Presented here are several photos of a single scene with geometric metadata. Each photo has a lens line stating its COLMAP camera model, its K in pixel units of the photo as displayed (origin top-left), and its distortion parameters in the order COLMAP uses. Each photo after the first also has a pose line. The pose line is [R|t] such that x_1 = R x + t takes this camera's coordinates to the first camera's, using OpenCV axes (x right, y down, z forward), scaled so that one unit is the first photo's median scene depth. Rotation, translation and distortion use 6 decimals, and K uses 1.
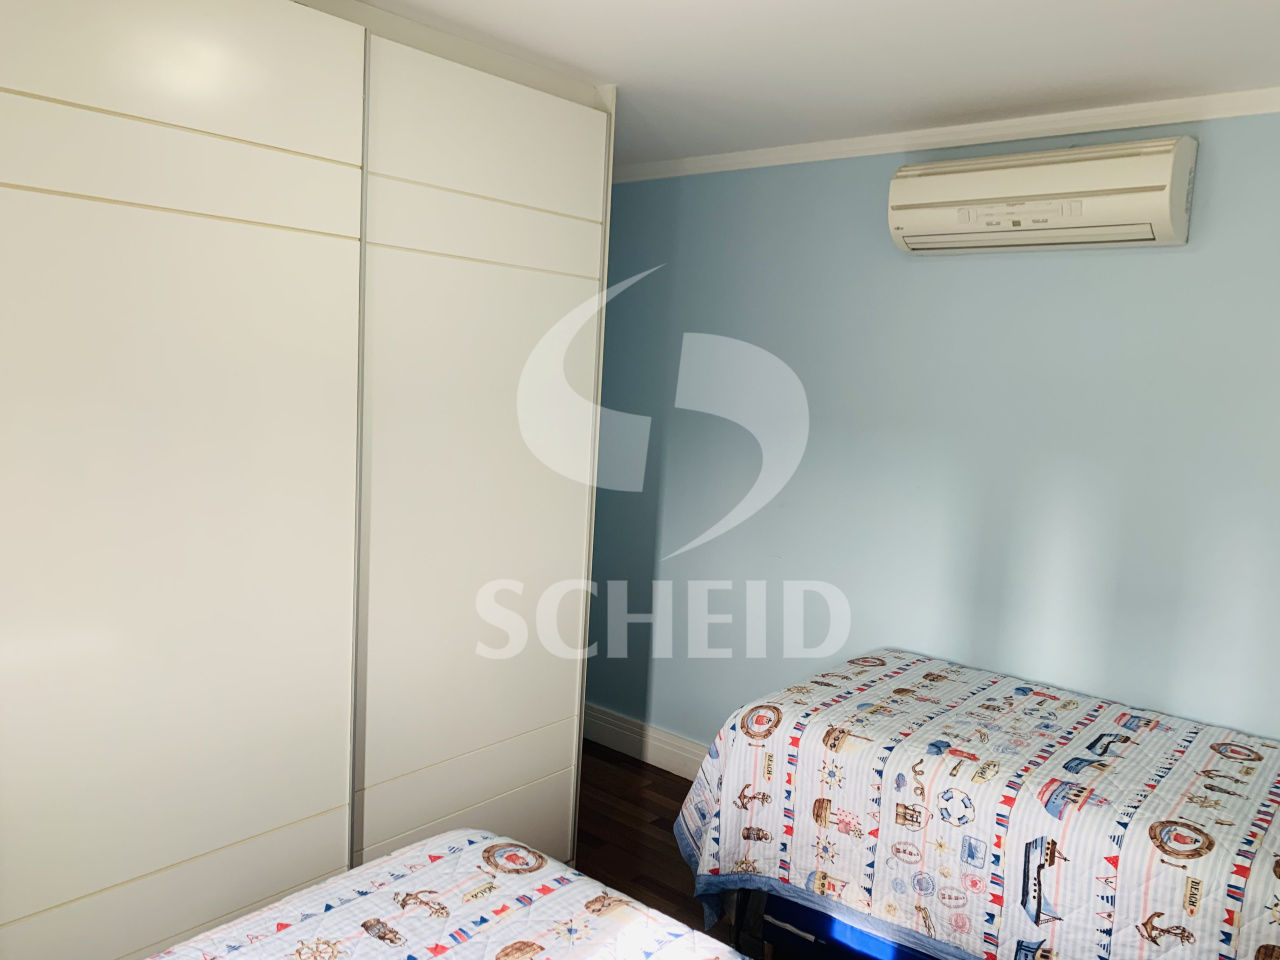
lens RADIAL K [[981.1, 0, 636.8], [0, 981.1, 475.8], [0, 0, 1]] dist [0.025014, -0.020786]
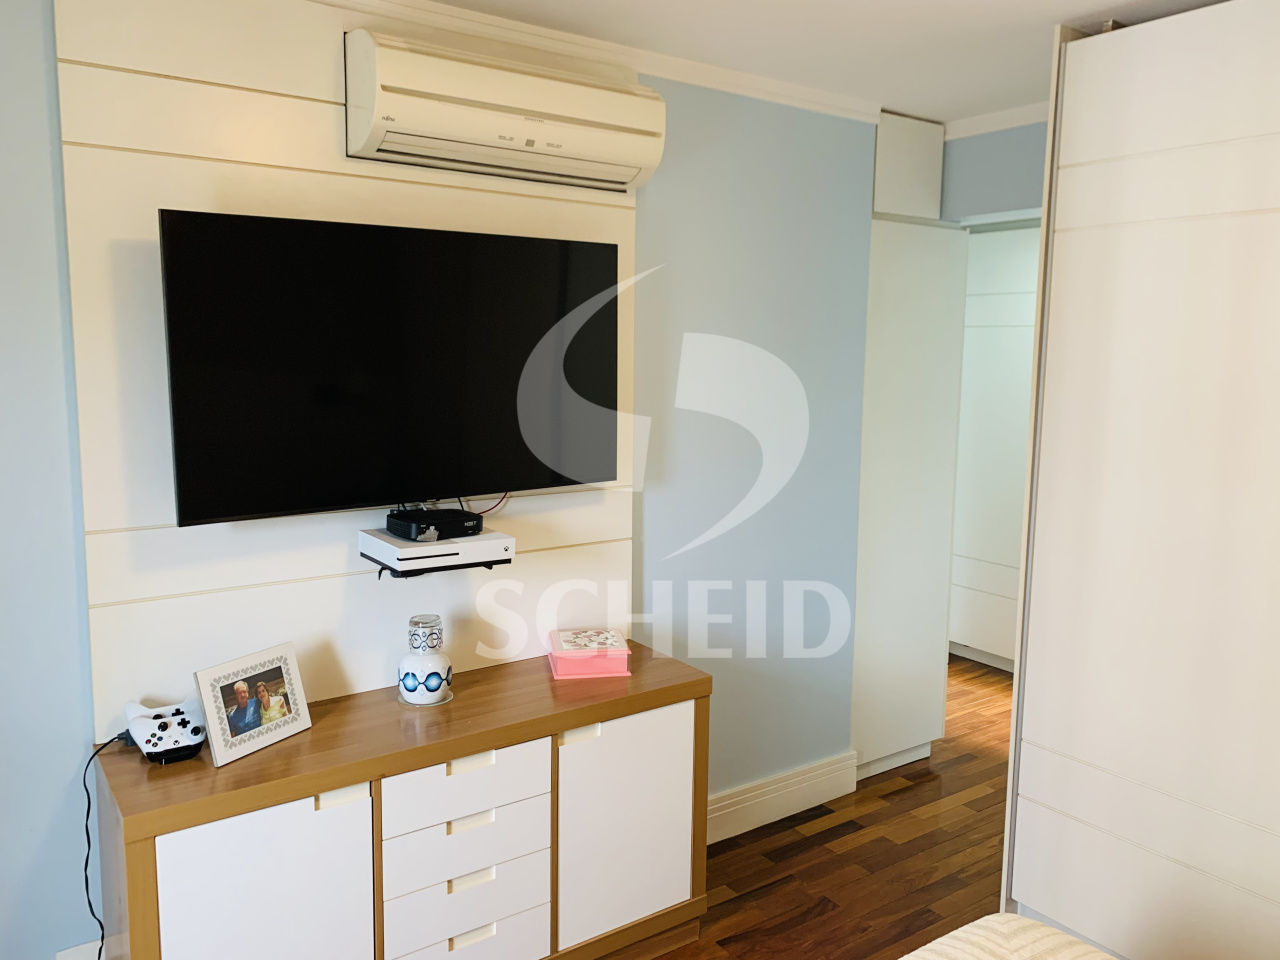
lens RADIAL K [[981.1, 0, 644.4], [0, 981.1, 474.2], [0, 0, 1]] dist [0.025014, -0.020786]
pose [[0.251057, -0.181791, 0.950749, -0.528384], [0.093463, 0.982170, 0.163118, -0.120664], [-0.963450, 0.047908, 0.263571, 0.805658]]
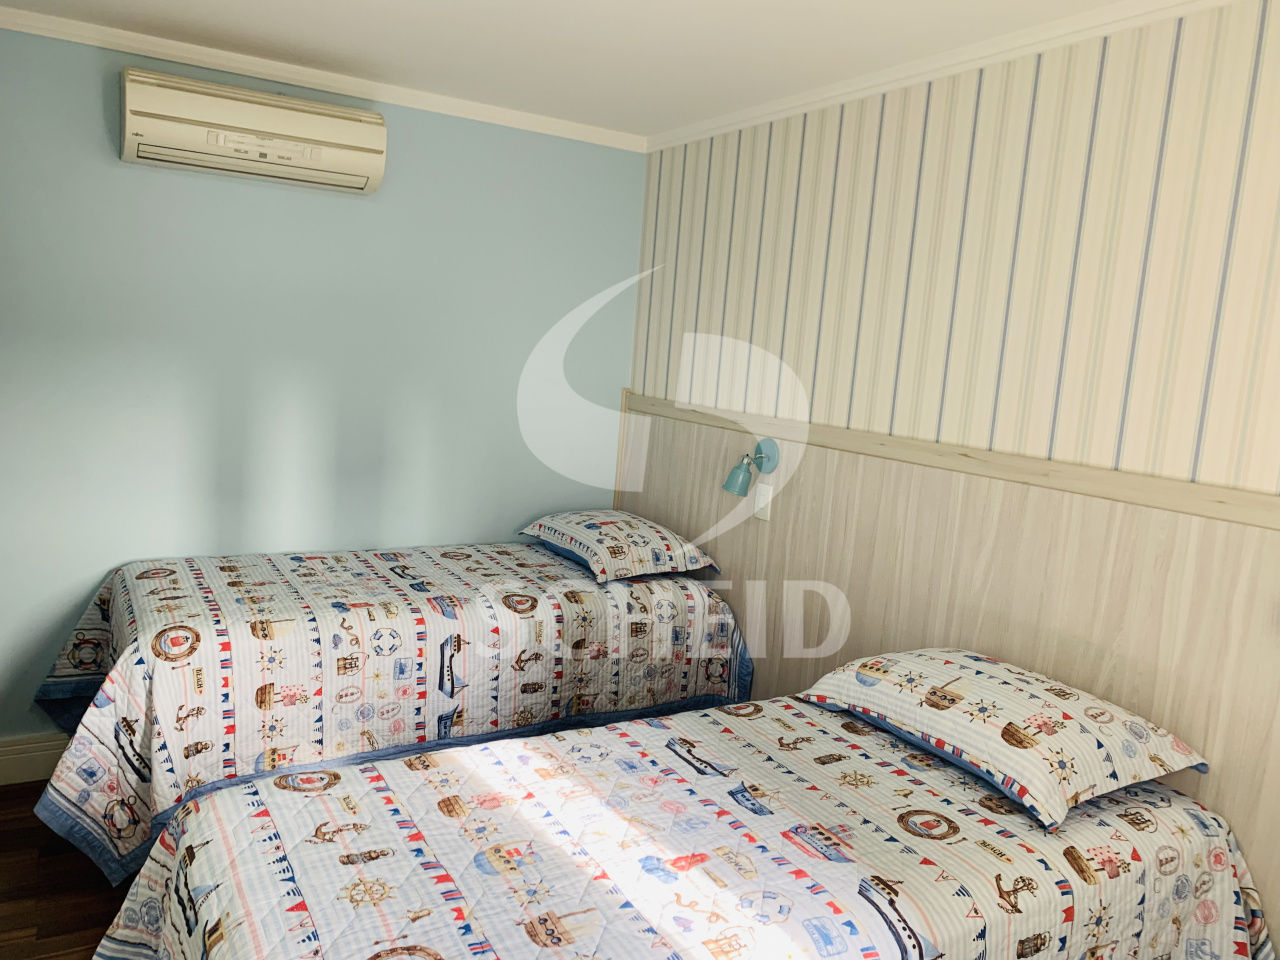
lens RADIAL K [[981.1, 0, 636.6], [0, 981.1, 466.7], [0, 0, 1]] dist [0.025014, -0.020786]
pose [[0.339426, -0.143206, 0.929668, -0.665674], [0.051787, 0.989689, 0.133544, -0.036403], [-0.939206, 0.002816, 0.343342, 0.244321]]
